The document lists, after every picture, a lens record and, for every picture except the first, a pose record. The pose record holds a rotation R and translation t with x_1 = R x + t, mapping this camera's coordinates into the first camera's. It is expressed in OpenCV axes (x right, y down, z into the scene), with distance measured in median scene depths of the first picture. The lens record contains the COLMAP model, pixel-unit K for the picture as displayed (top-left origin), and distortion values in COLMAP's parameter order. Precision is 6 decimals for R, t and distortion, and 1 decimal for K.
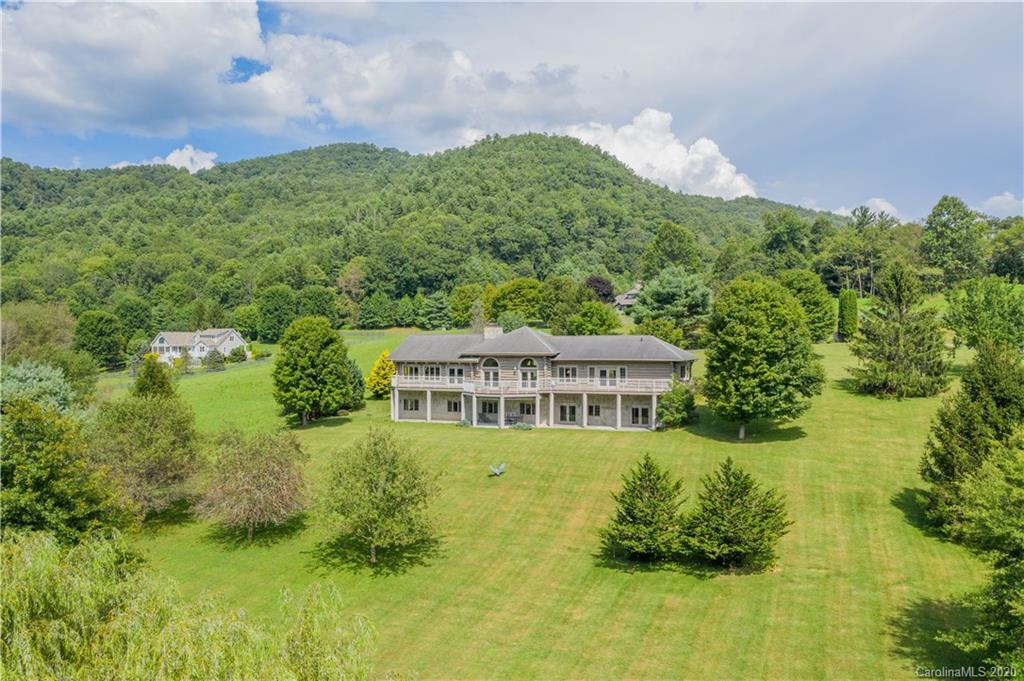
lens RADIAL K [[838.3, 0, 514.9], [0, 838.3, 344.1], [0, 0, 1]] dist [-0.013689, 0.001116]
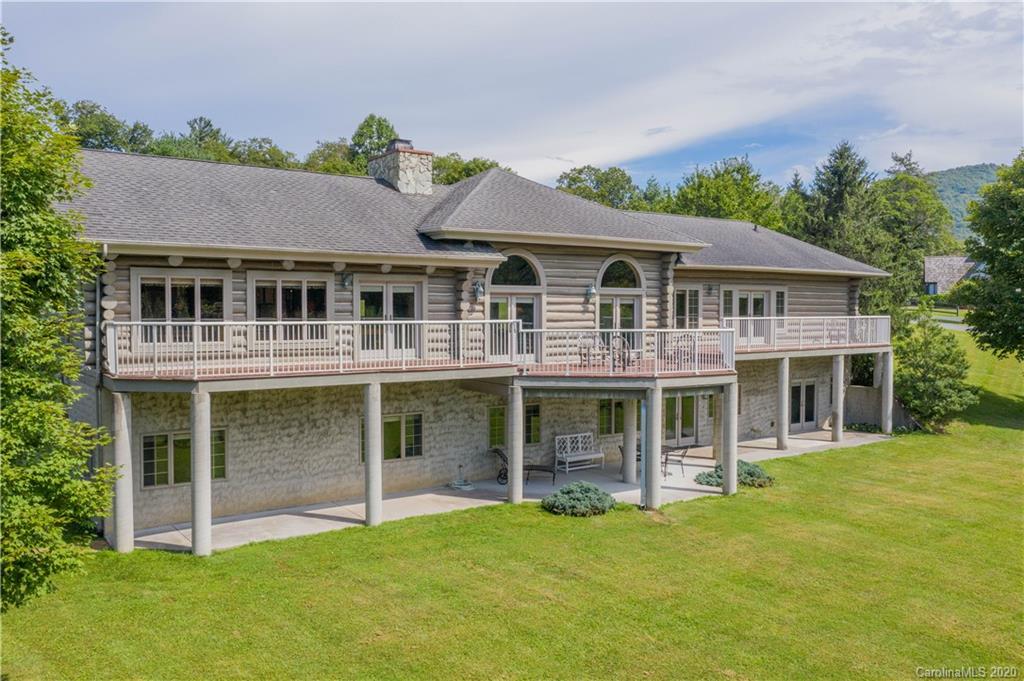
lens RADIAL K [[838.3, 0, 505.6], [0, 838.3, 339.8], [0, 0, 1]] dist [-0.013689, 0.001116]
pose [[0.494176, -0.028034, 0.868910, -0.280177], [-0.003080, 0.999417, 0.033997, 0.036154], [-0.869357, -0.019476, 0.493801, 0.861038]]
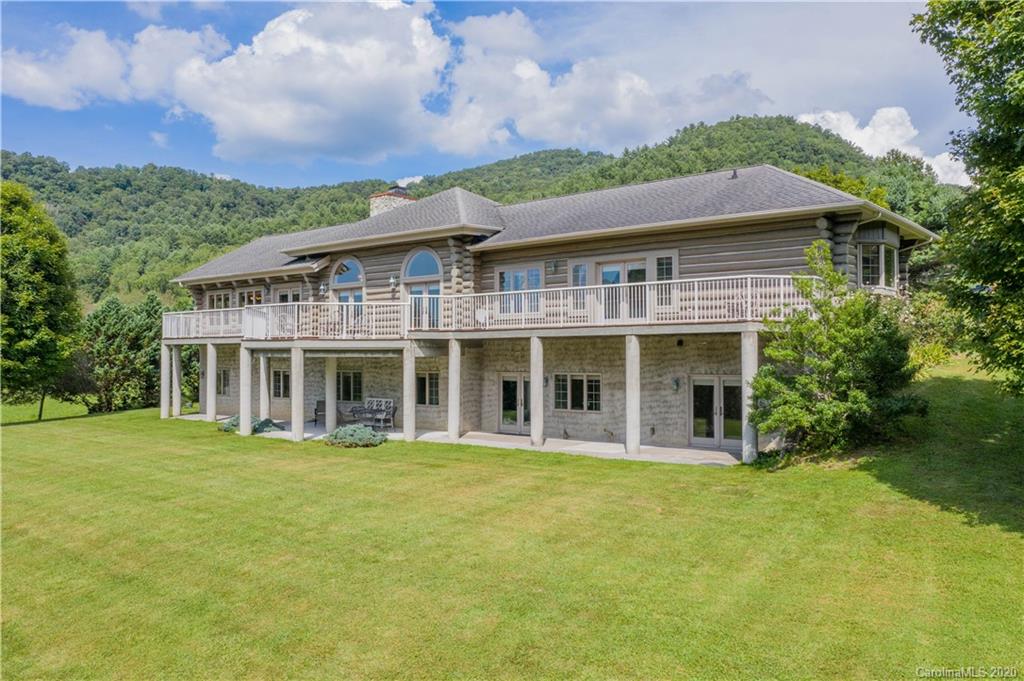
lens RADIAL K [[838.3, 0, 512.5], [0, 838.3, 338.7], [0, 0, 1]] dist [-0.013689, 0.001116]
pose [[0.965332, -0.003615, -0.260999, 0.146303], [-0.002633, 0.999718, -0.023587, 0.062394], [0.261011, 0.023457, 0.965051, 0.644348]]
